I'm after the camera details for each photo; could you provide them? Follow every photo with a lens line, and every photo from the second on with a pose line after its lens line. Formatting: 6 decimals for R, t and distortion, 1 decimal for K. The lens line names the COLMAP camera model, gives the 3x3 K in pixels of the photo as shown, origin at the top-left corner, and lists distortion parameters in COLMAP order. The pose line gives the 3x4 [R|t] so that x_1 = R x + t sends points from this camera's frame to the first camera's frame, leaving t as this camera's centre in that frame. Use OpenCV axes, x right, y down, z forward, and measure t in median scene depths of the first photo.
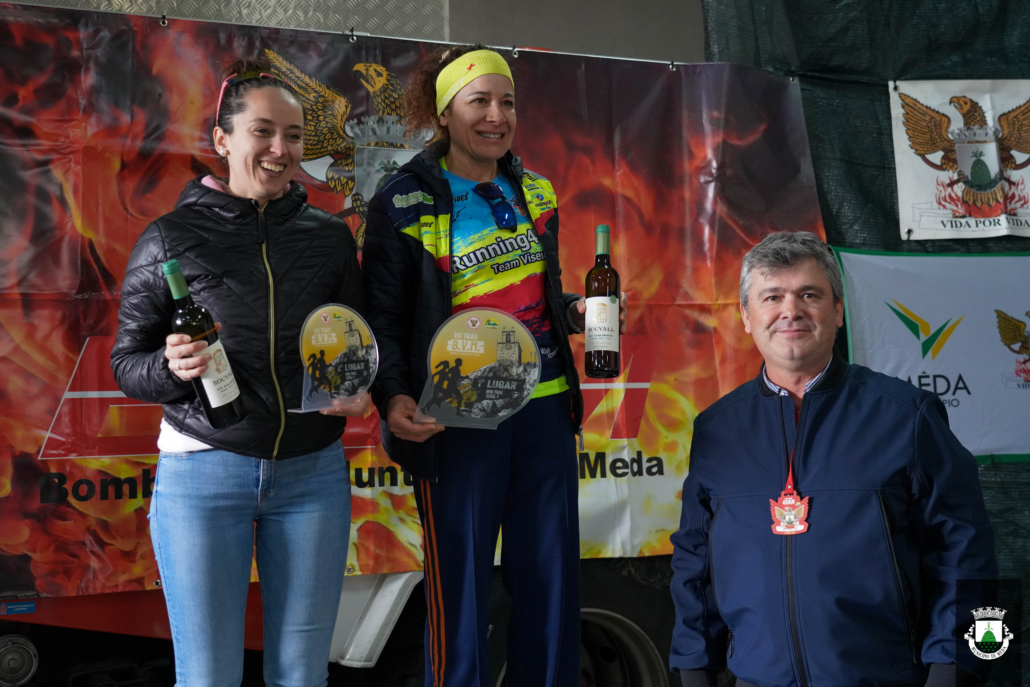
lens RADIAL K [[1434.3, 0, 466.4], [0, 1434.3, 310.2], [0, 0, 1]] dist [0.056368, 0.000000]
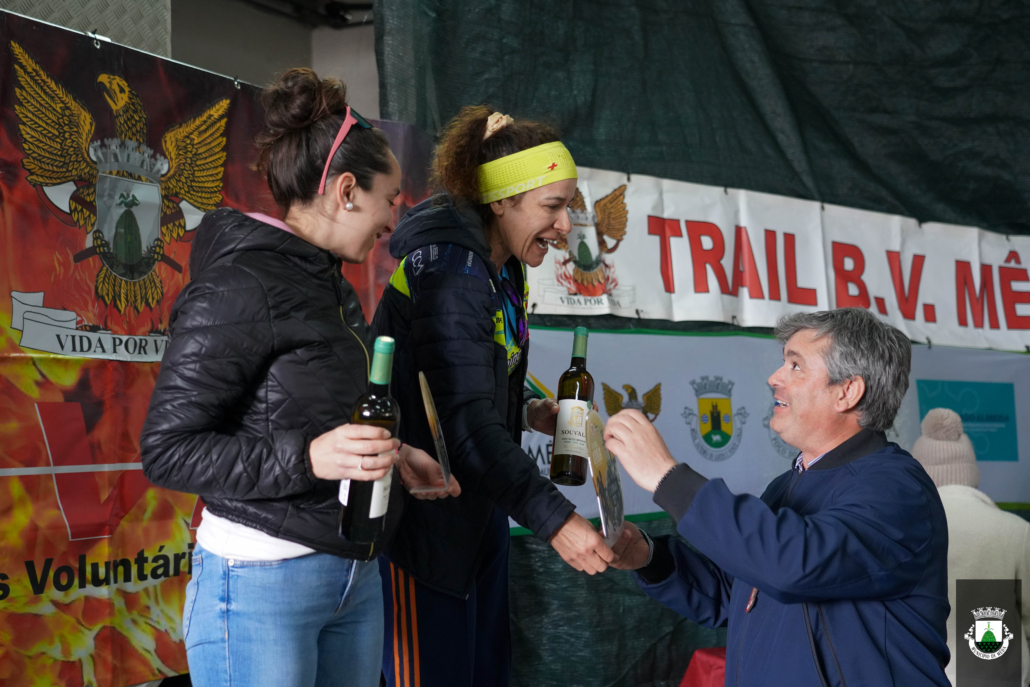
lens RADIAL K [[1486.7, 0, 513.0], [0, 1486.7, 345.5], [0, 0, 1]] dist [0.034533, 0.000000]
pose [[0.805048, 0.034945, 0.592180, -0.348787], [-0.029653, 0.999386, -0.018664, -0.005372], [-0.592468, -0.002534, 0.805590, 0.148223]]
